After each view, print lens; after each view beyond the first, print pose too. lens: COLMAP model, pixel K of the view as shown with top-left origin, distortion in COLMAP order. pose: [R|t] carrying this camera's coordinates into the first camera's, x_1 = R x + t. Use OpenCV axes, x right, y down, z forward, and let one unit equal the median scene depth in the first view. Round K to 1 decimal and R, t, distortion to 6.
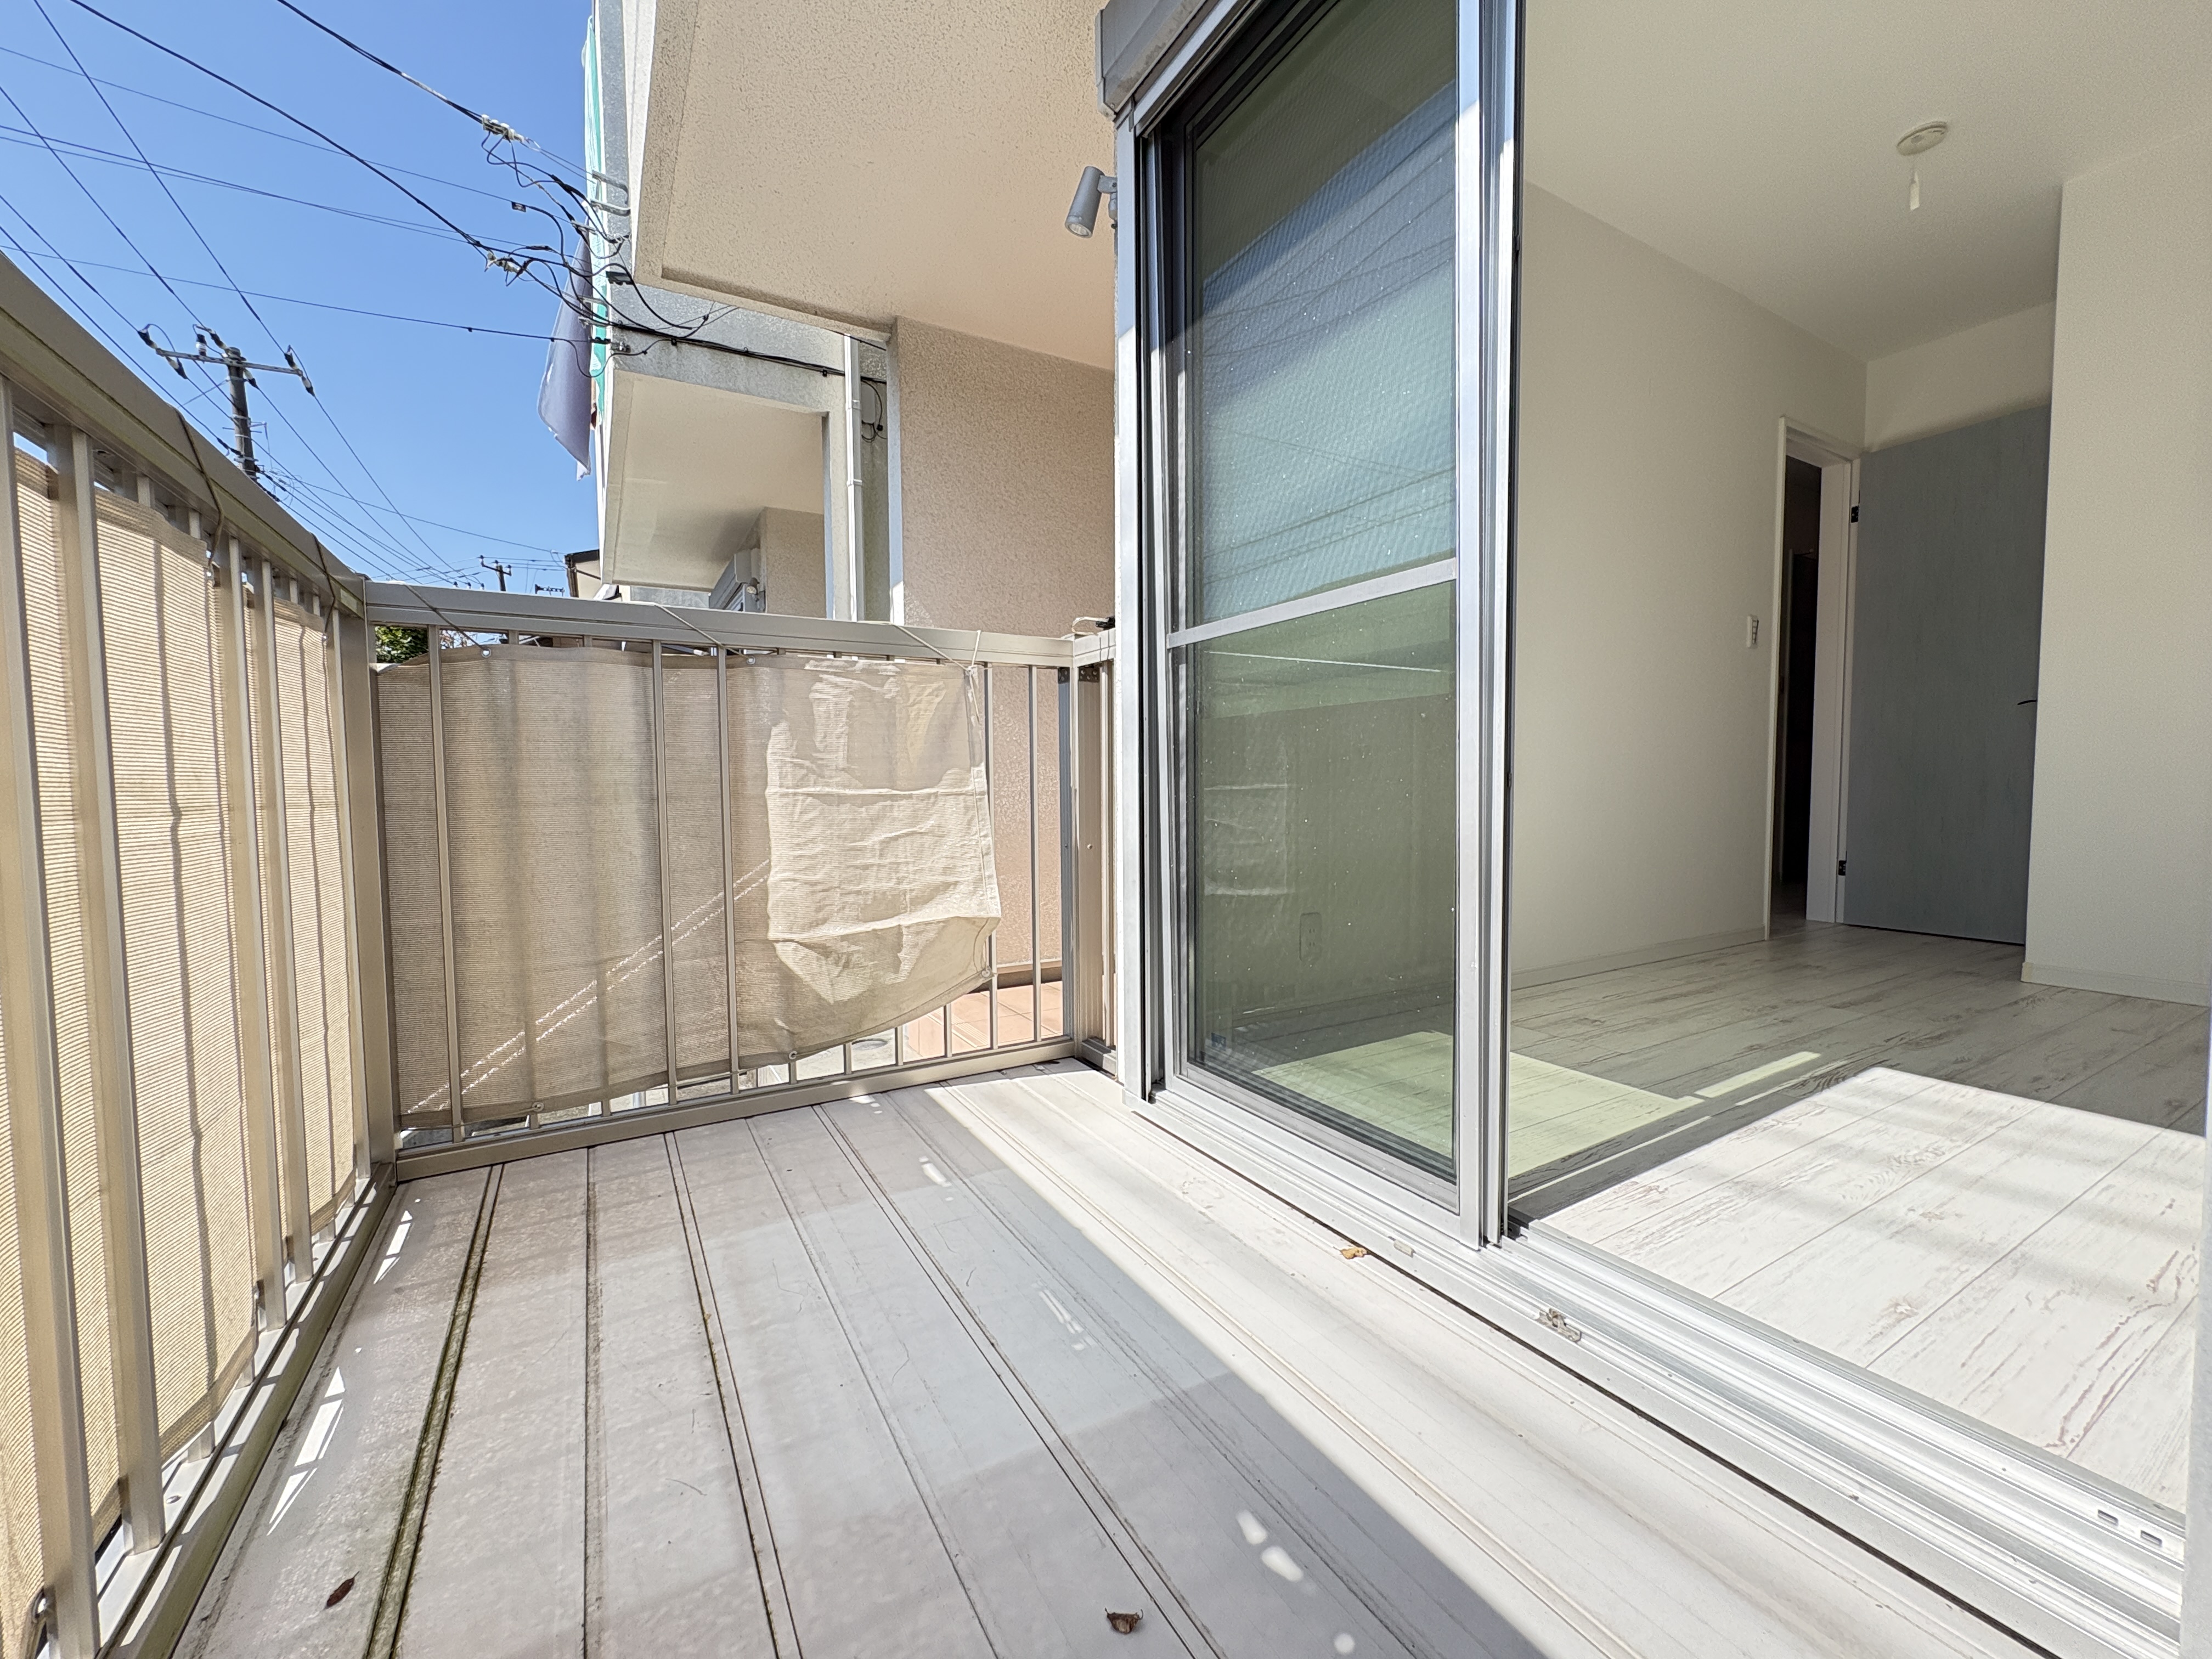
lens RADIAL K [[884.3, 0, 1106.0], [0, 884.3, 829.5], [0, 0, 1]] dist [-0.001918, -0.000359]
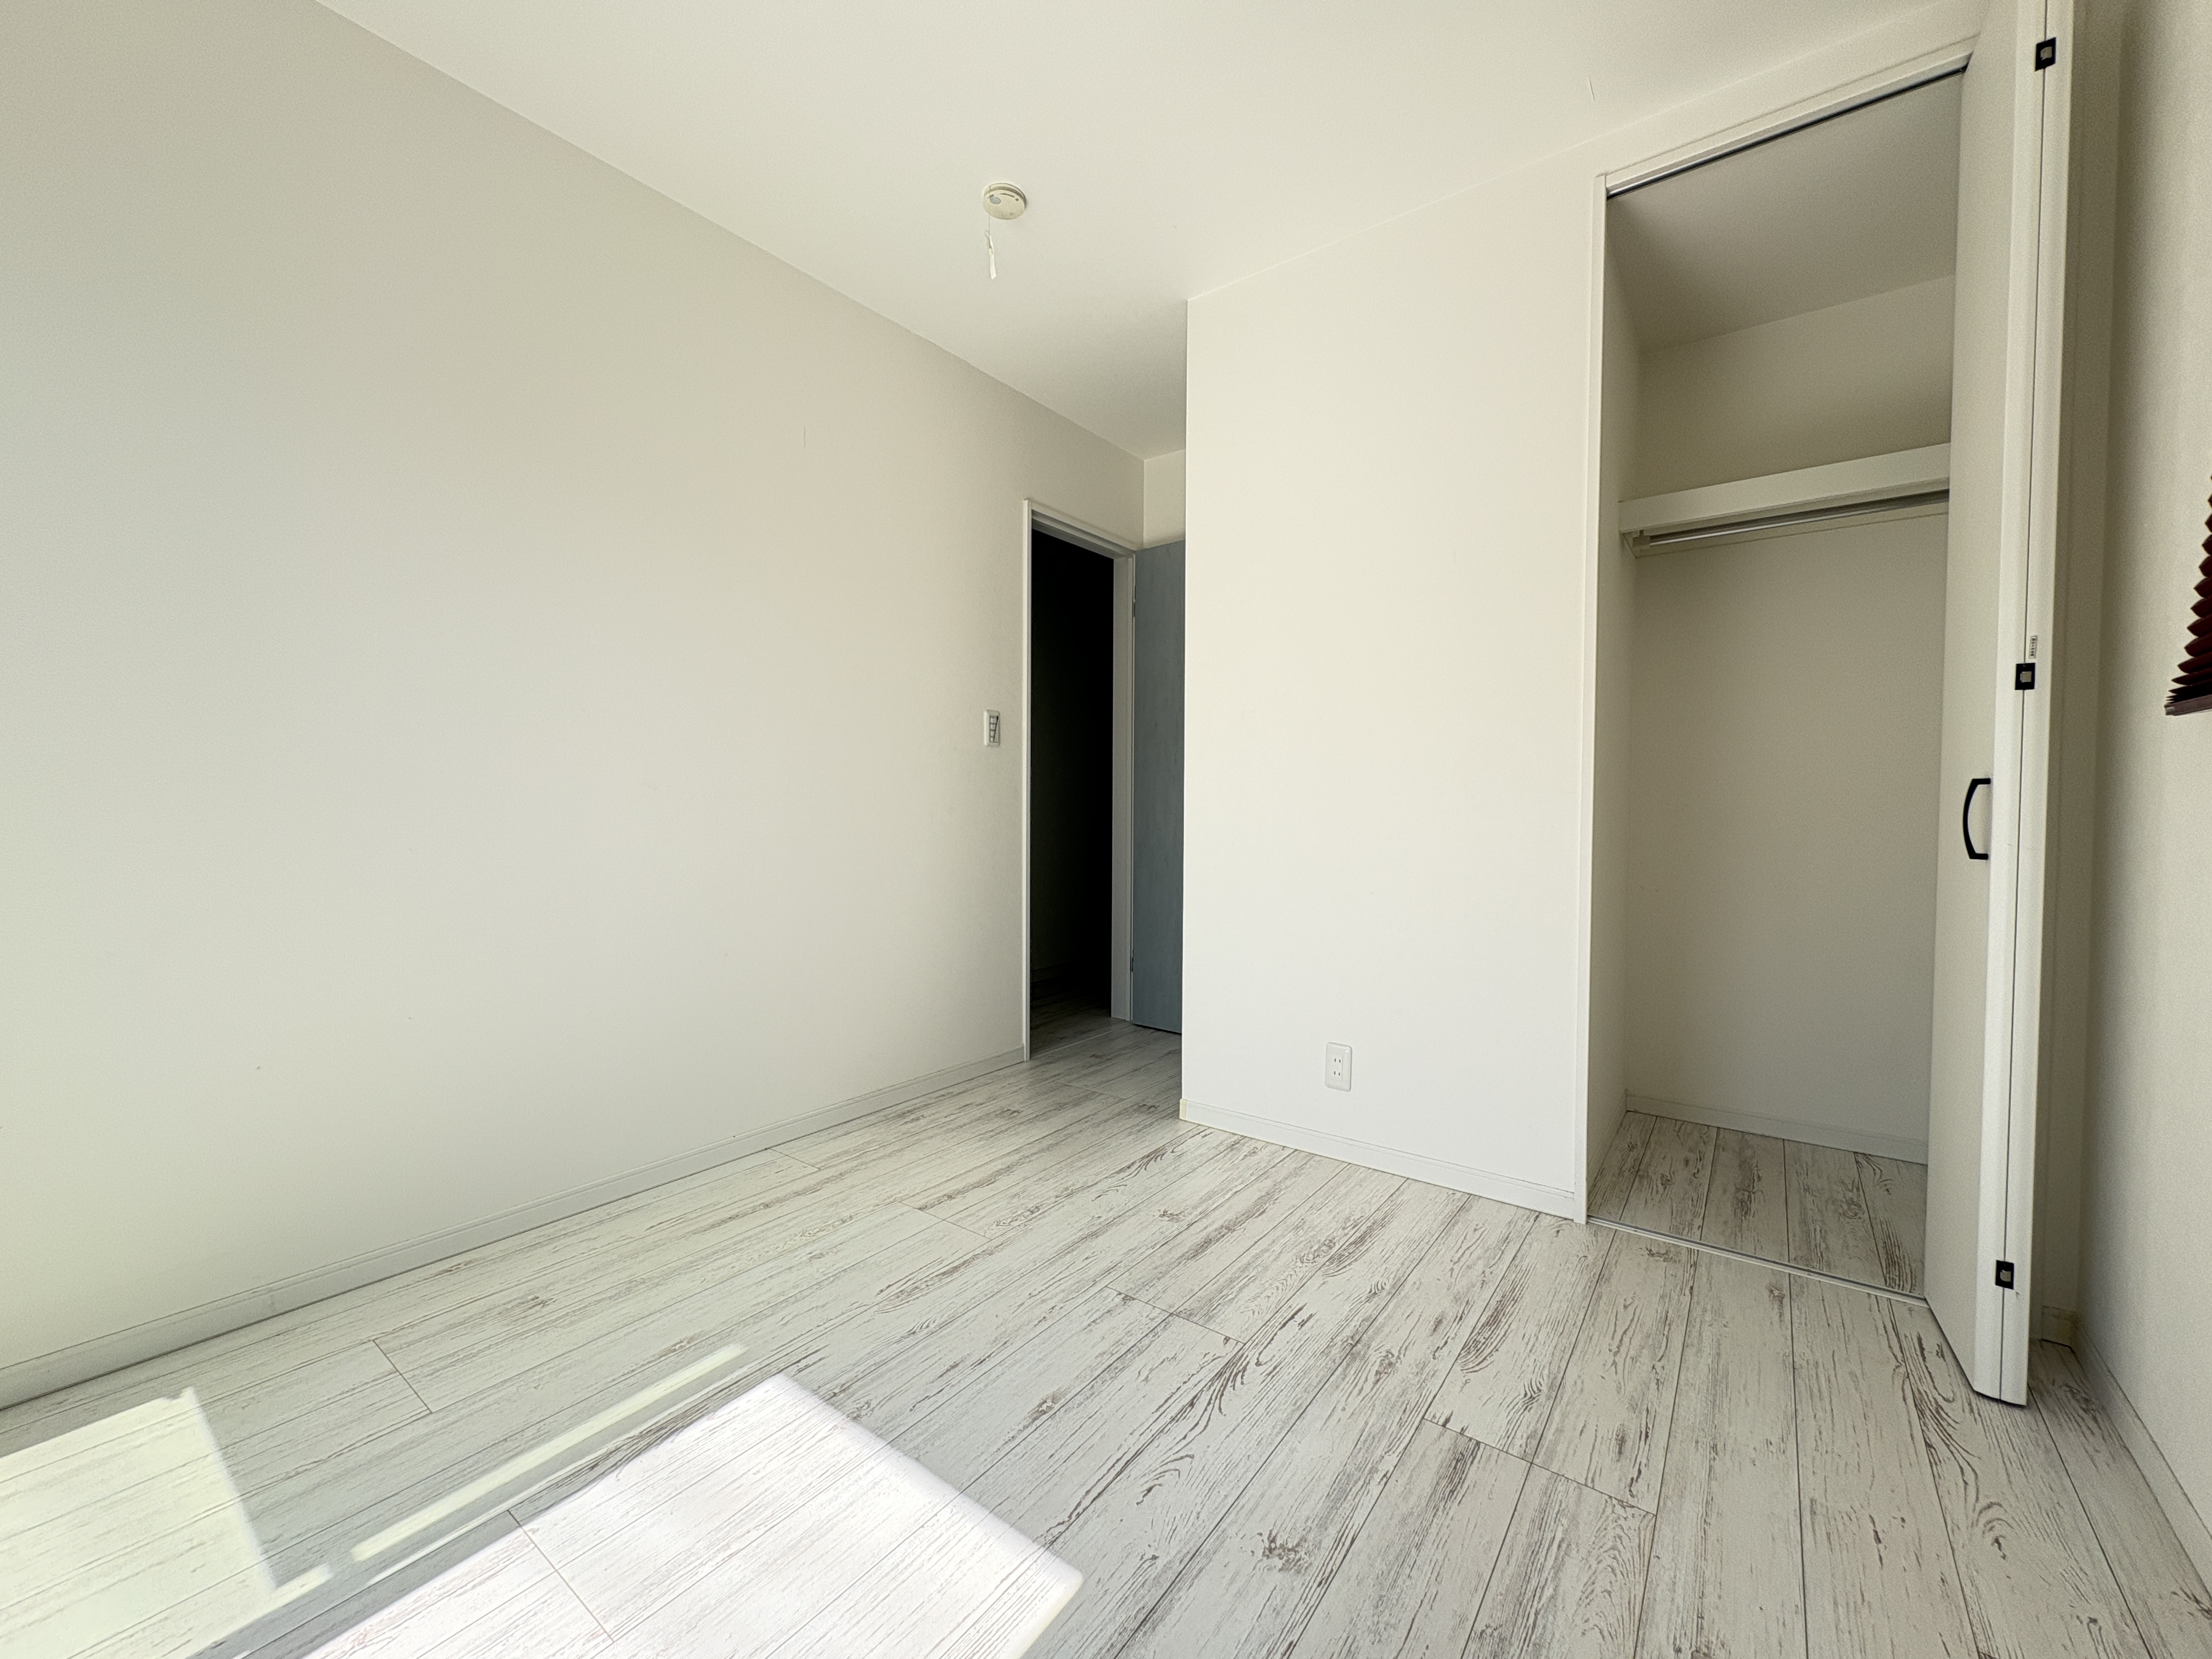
lens RADIAL K [[884.3, 0, 1106.0], [0, 884.3, 829.5], [0, 0, 1]] dist [-0.001918, -0.000359]
pose [[0.922958, -0.001102, 0.384900, 0.750245], [0.010504, 0.999696, -0.022324, -0.151231], [-0.384758, 0.024647, 0.922688, 0.178251]]
